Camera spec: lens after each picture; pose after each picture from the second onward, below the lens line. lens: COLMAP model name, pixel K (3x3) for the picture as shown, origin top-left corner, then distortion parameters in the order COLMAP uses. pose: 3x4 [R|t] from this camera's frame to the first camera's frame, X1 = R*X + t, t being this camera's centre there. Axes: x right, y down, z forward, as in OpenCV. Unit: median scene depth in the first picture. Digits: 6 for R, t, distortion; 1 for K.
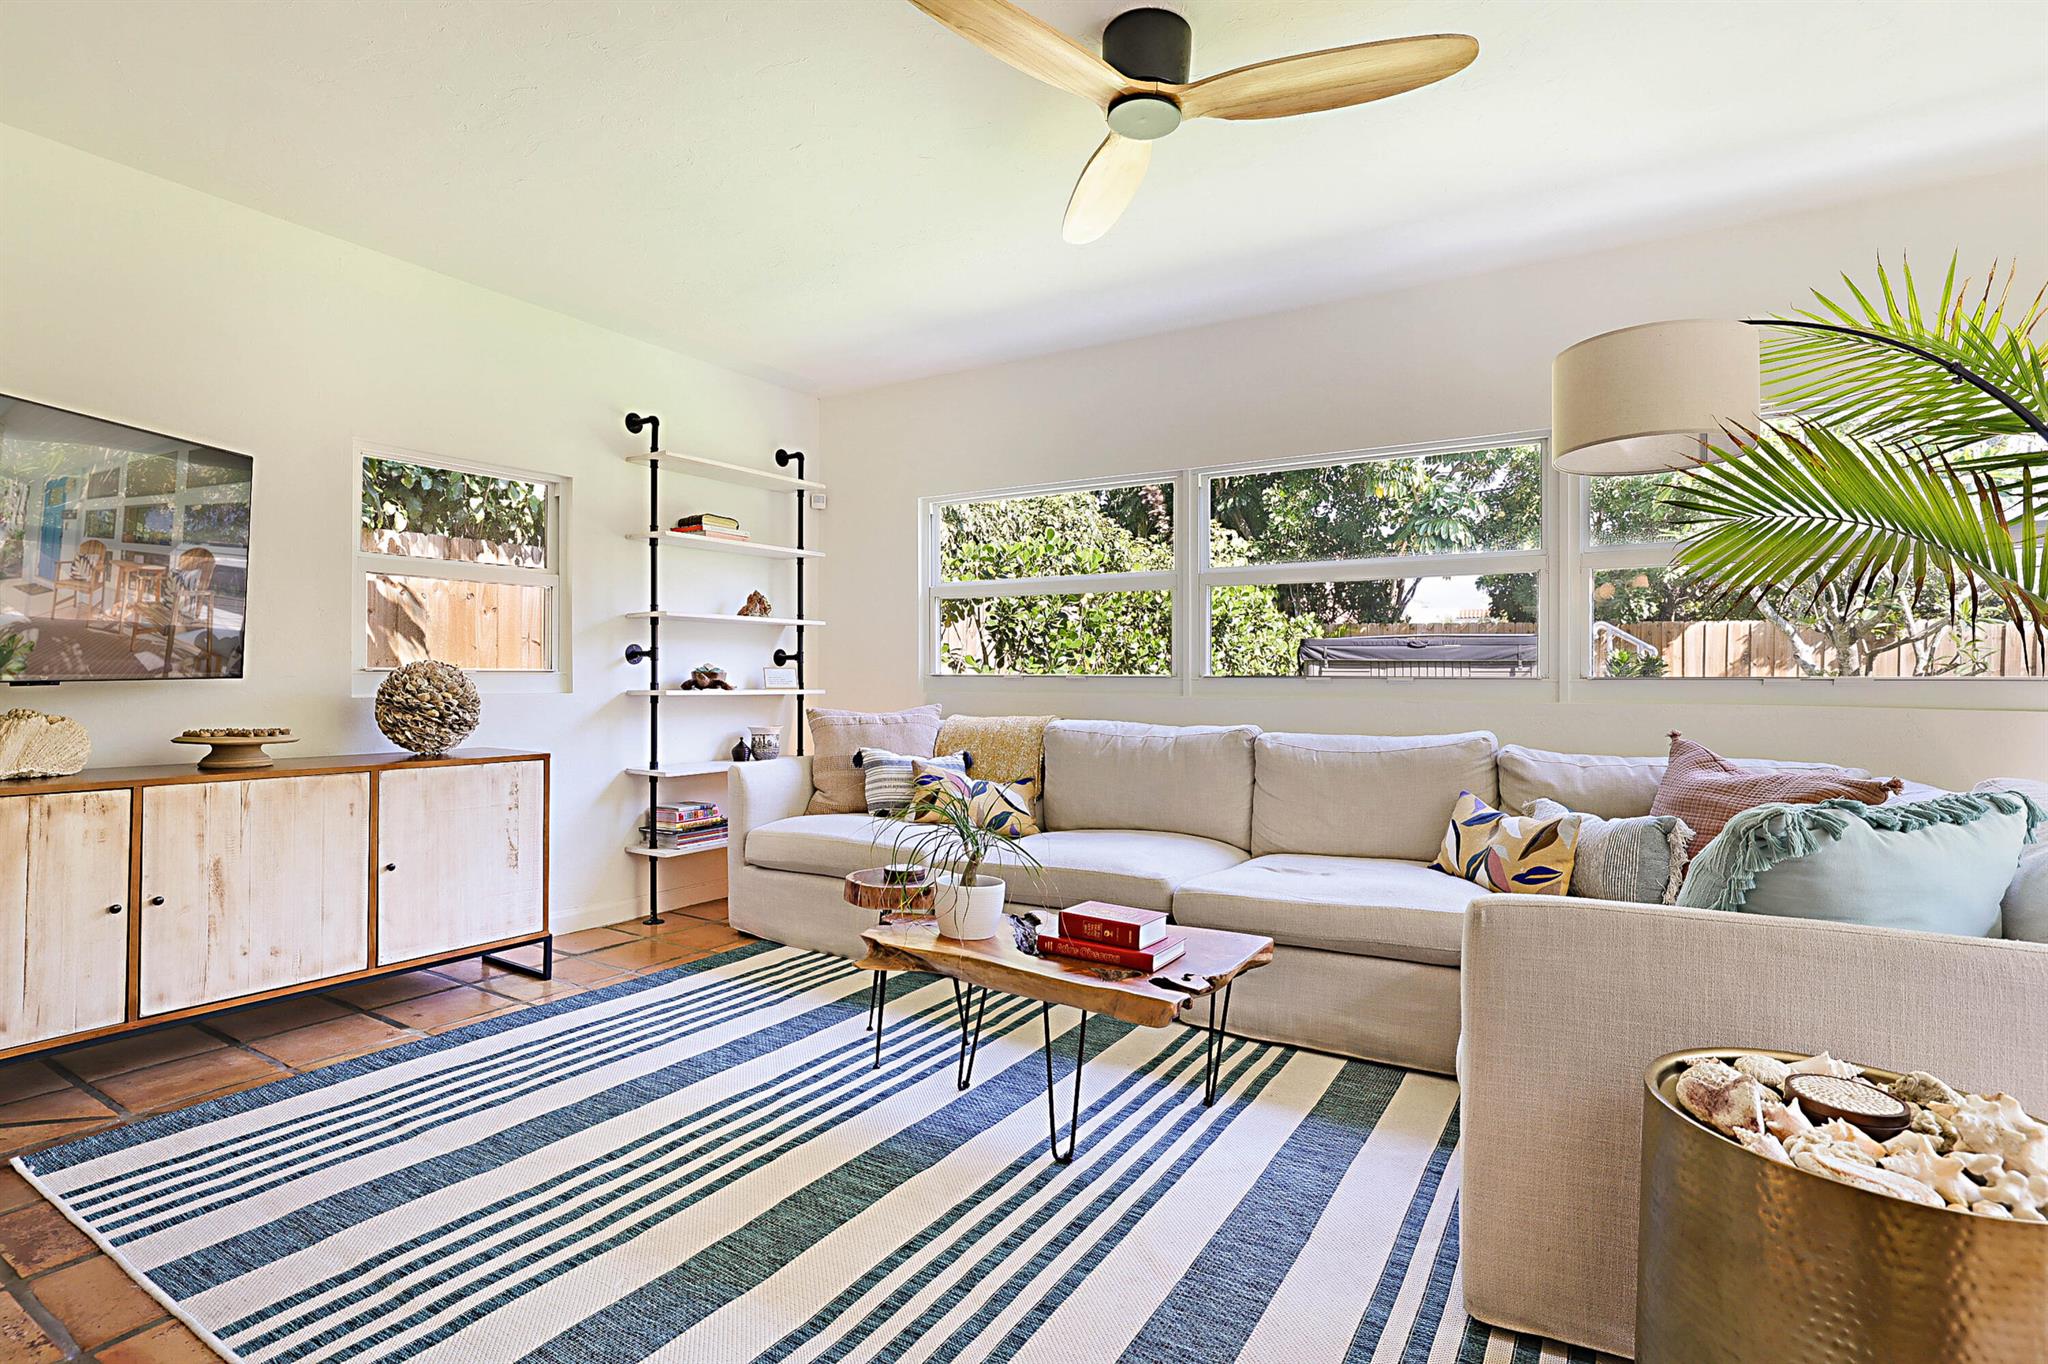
lens RADIAL K [[957.0, 0, 1050.7], [0, 957.0, 658.0], [0, 0, 1]] dist [-0.023677, 0.010051]
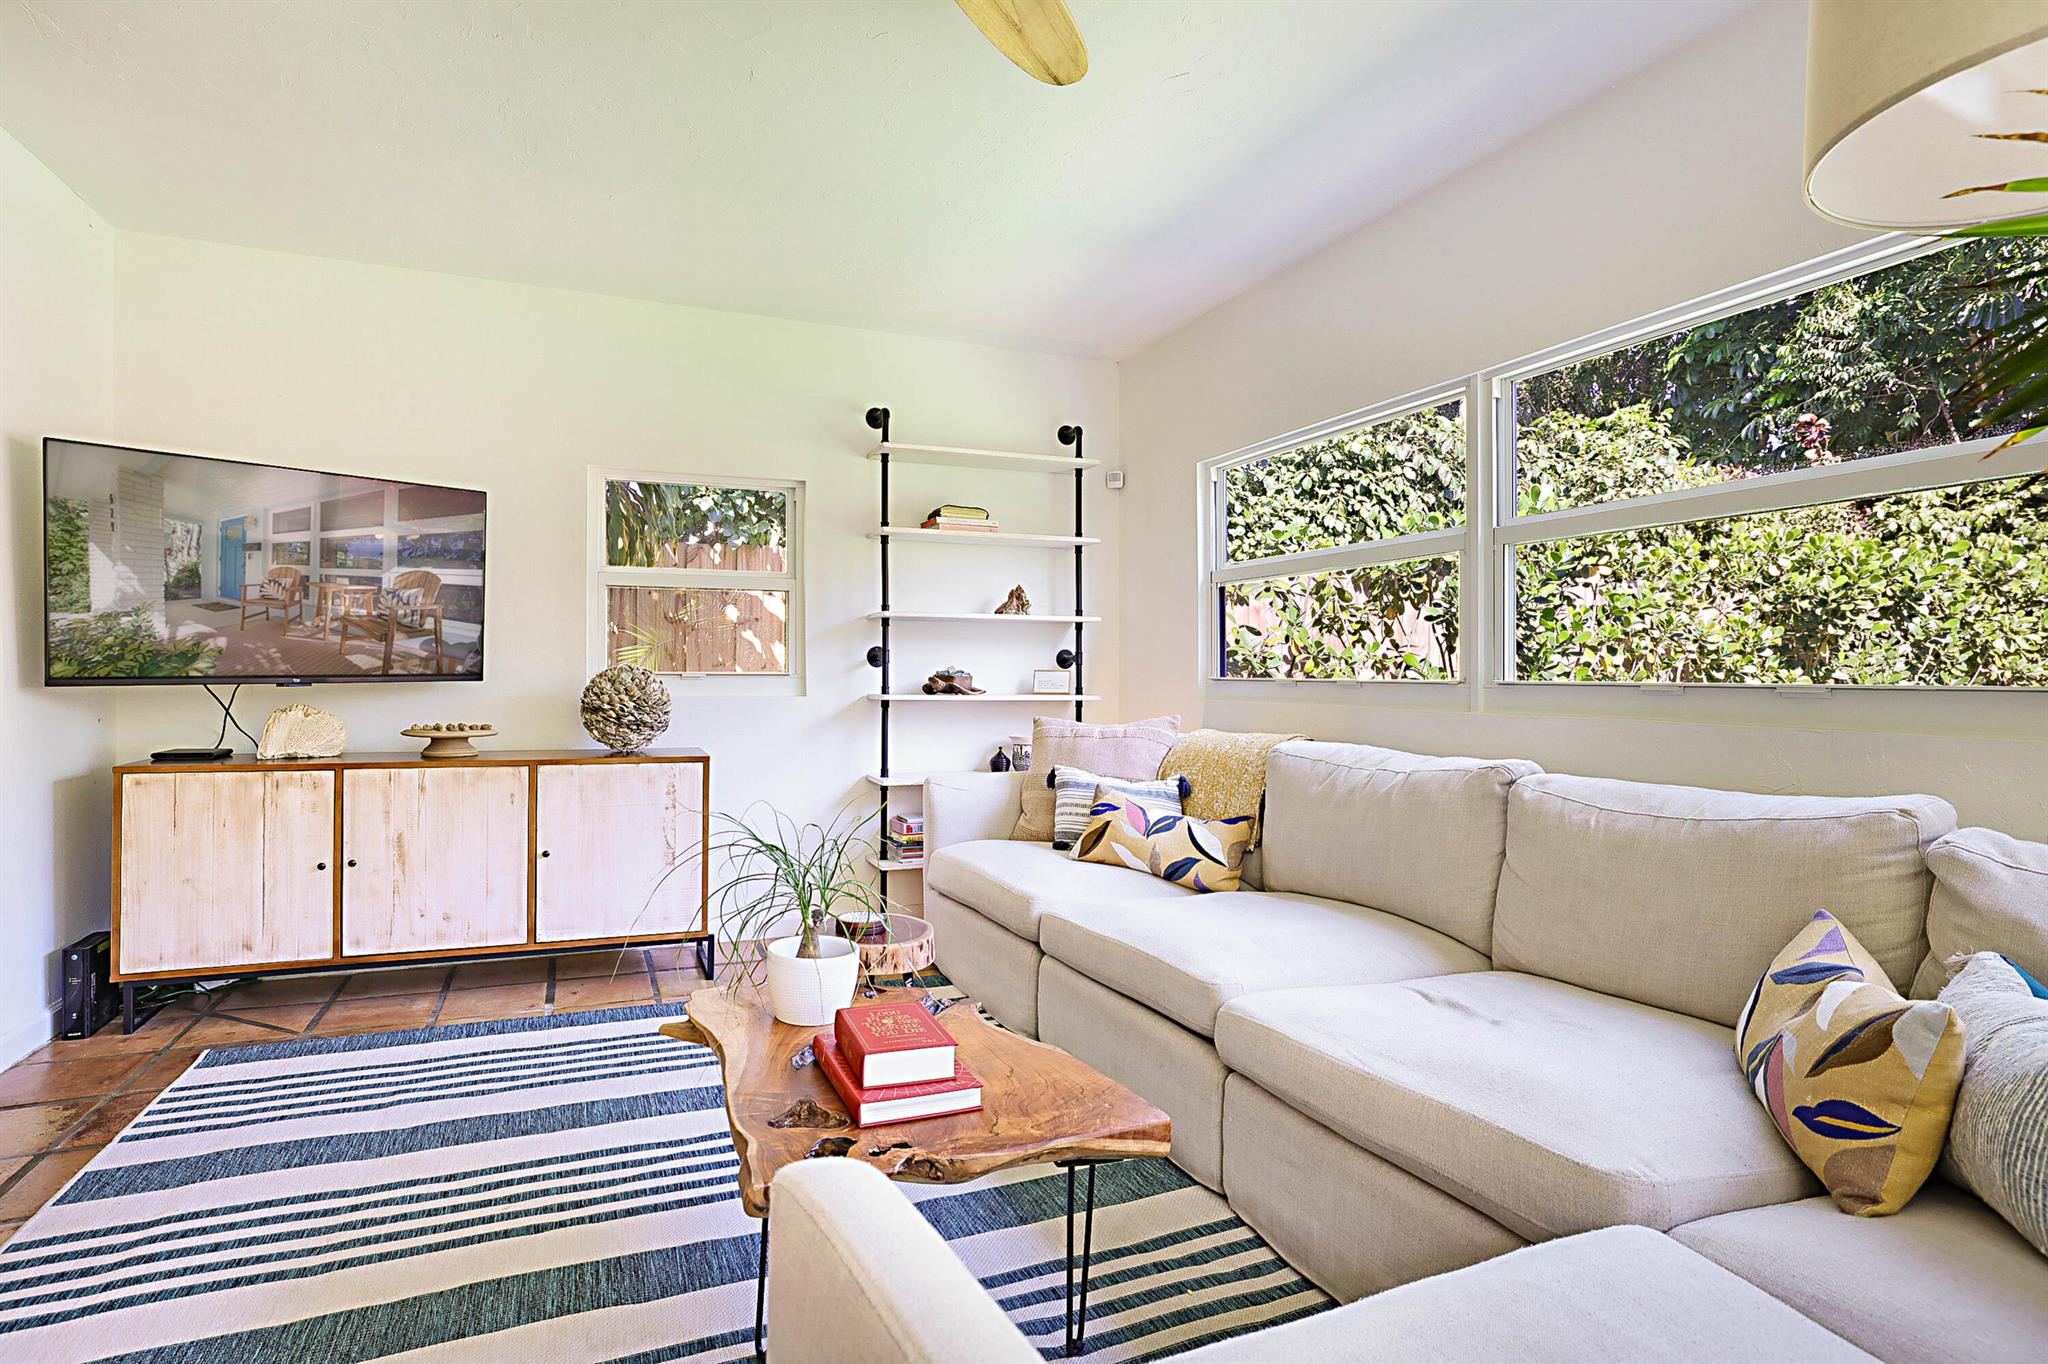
lens RADIAL K [[1032.1, 0, 1022.2], [0, 1032.1, 666.8], [0, 0, 1]] dist [-0.031211, 0.017931]
pose [[0.823509, -0.003075, -0.567295, 0.427887], [0.007653, 0.999955, 0.005689, 0.001996], [0.567252, -0.009026, 0.823495, 0.336268]]
